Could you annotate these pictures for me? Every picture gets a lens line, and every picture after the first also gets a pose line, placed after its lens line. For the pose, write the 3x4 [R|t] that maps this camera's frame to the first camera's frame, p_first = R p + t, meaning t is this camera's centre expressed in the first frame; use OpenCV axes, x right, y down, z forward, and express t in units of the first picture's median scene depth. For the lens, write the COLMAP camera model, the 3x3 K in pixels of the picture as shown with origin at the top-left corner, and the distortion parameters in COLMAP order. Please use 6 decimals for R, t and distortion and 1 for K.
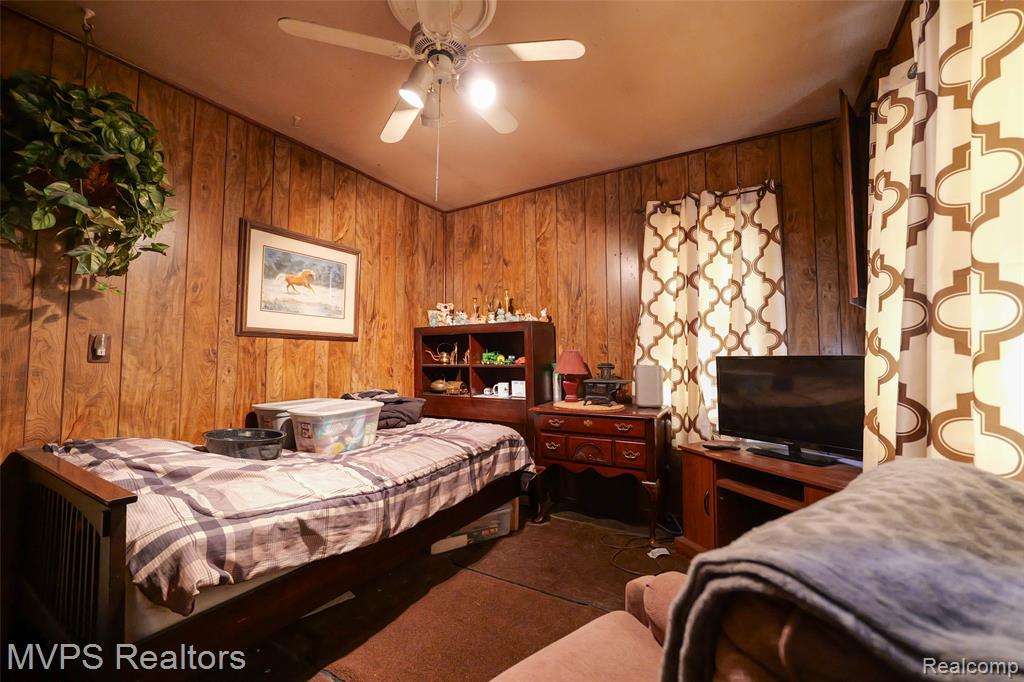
lens RADIAL K [[395.2, 0, 508.9], [0, 395.2, 336.9], [0, 0, 1]] dist [-0.010146, 0.000578]
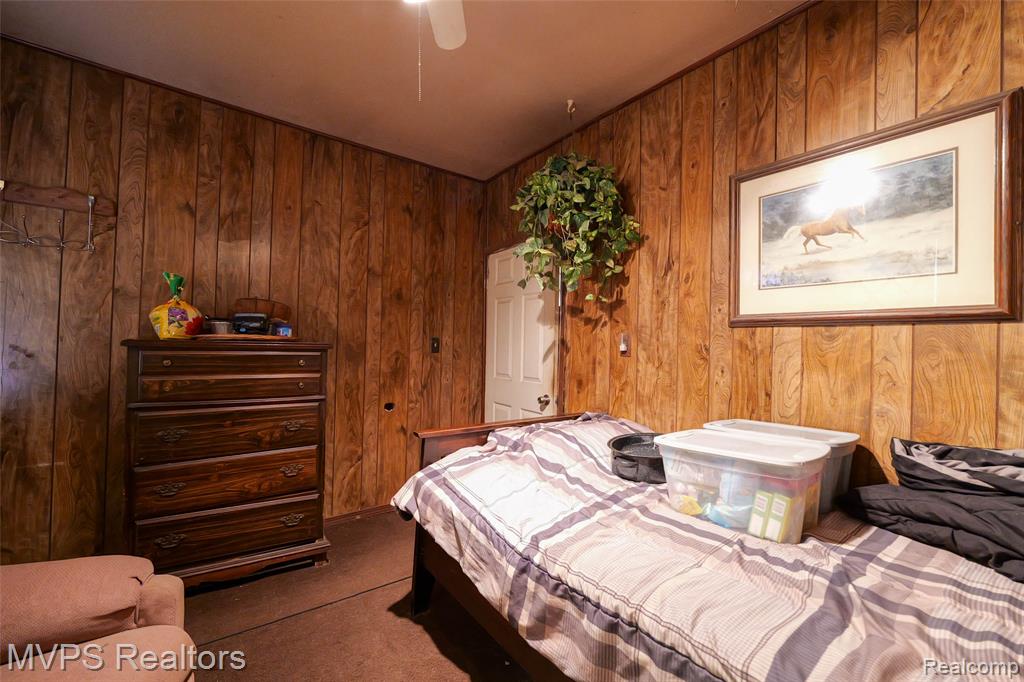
lens RADIAL K [[414.6, 0, 512.0], [0, 414.6, 341.0], [0, 0, 1]] dist [-0.010131, 0.000322]
pose [[-0.364065, -0.016281, -0.931231, 0.215726], [0.033032, 0.998992, -0.030379, 0.031665], [0.930788, -0.041820, -0.363160, 0.808091]]
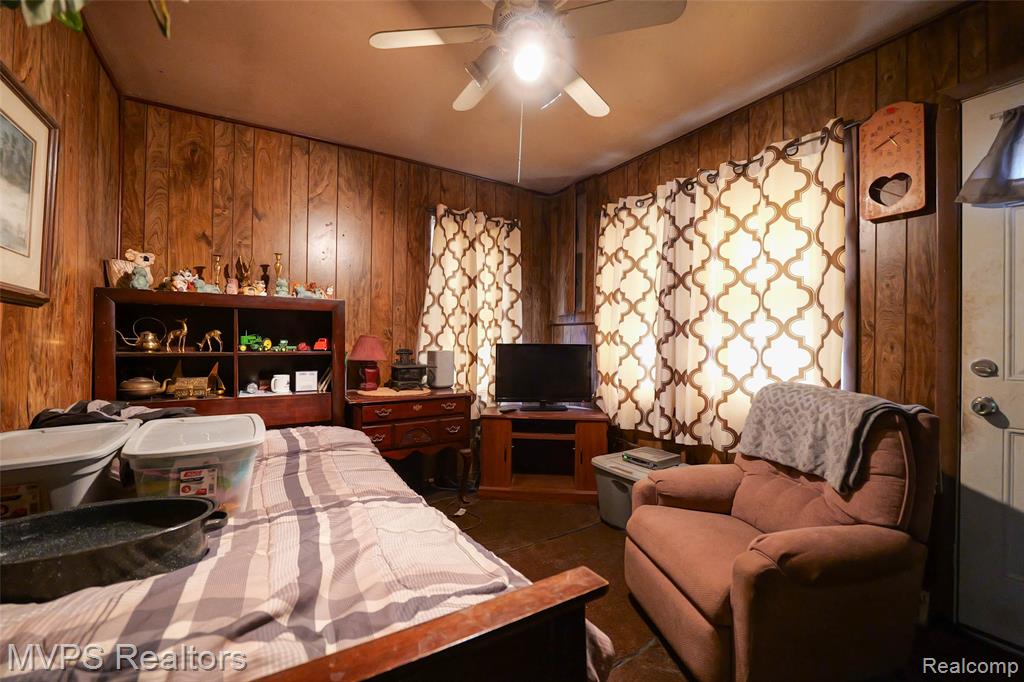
lens RADIAL K [[395.2, 0, 508.9], [0, 395.2, 336.9], [0, 0, 1]] dist [-0.010146, 0.000578]
pose [[0.495089, 0.021579, 0.868574, -0.618232], [-0.053759, 0.998537, 0.005835, 0.017449], [-0.867177, -0.049582, 0.495525, 0.316438]]
